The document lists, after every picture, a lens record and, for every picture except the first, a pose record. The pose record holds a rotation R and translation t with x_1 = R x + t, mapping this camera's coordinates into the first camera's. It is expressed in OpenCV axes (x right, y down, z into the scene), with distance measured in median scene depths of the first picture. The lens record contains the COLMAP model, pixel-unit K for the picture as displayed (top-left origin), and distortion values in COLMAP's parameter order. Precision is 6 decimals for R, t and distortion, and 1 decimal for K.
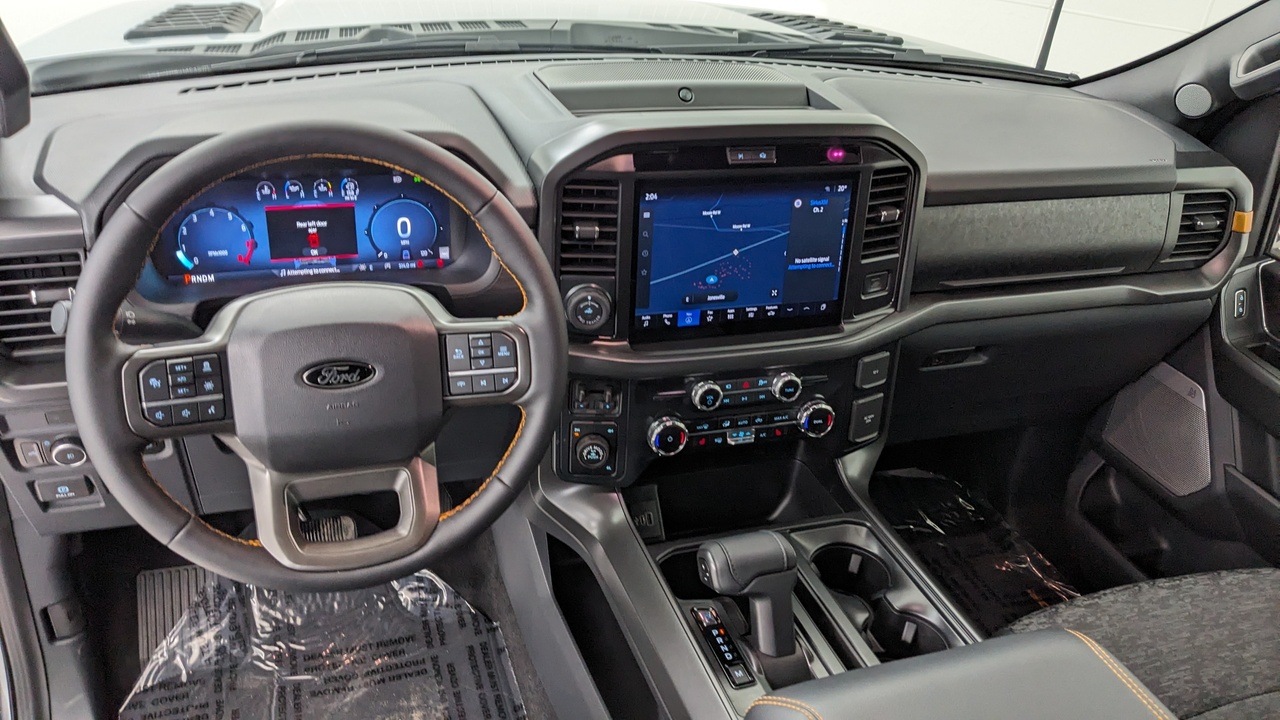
lens RADIAL K [[1000.4, 0, 649.8], [0, 1000.4, 369.8], [0, 0, 1]] dist [0.034605, -0.077858]
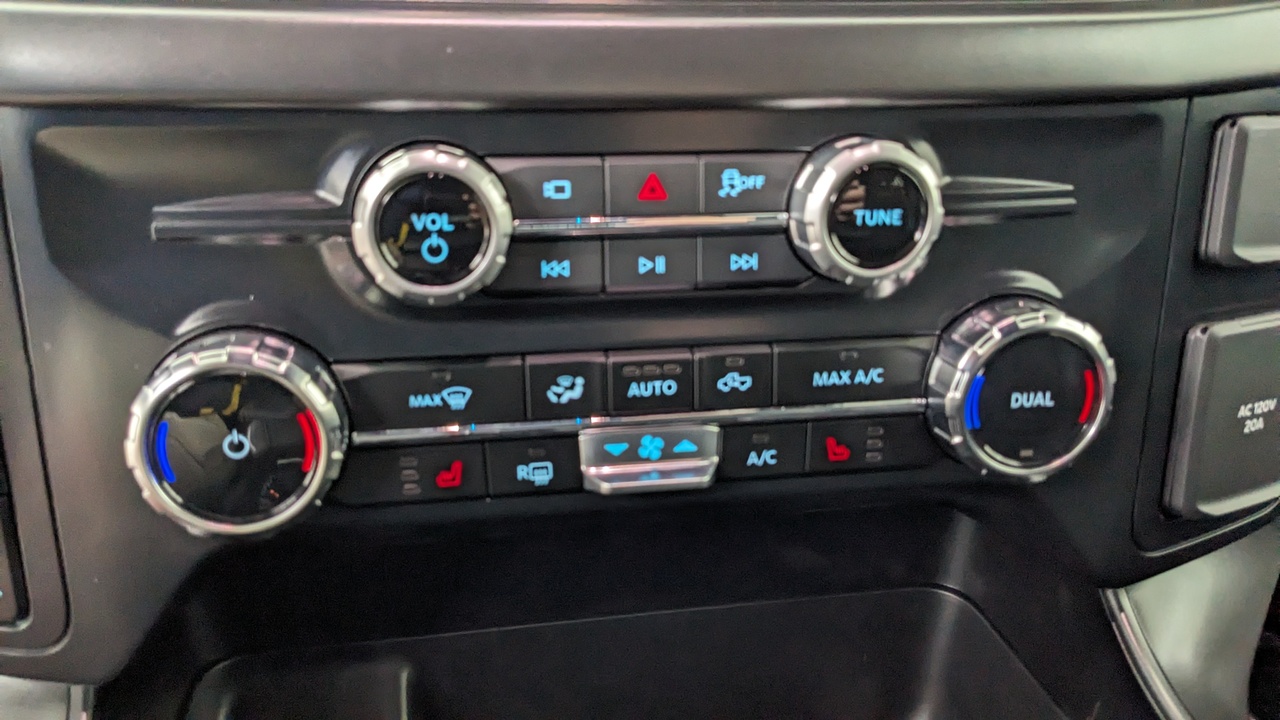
lens RADIAL K [[1000.4, 0, 636.0], [0, 1000.4, 355.8], [0, 0, 1]] dist [0.034605, -0.077858]
pose [[0.984385, -0.003677, -0.175991, 0.134632], [-0.021235, 0.990000, -0.139457, 0.080111], [0.174744, 0.141017, 0.974463, 0.849330]]
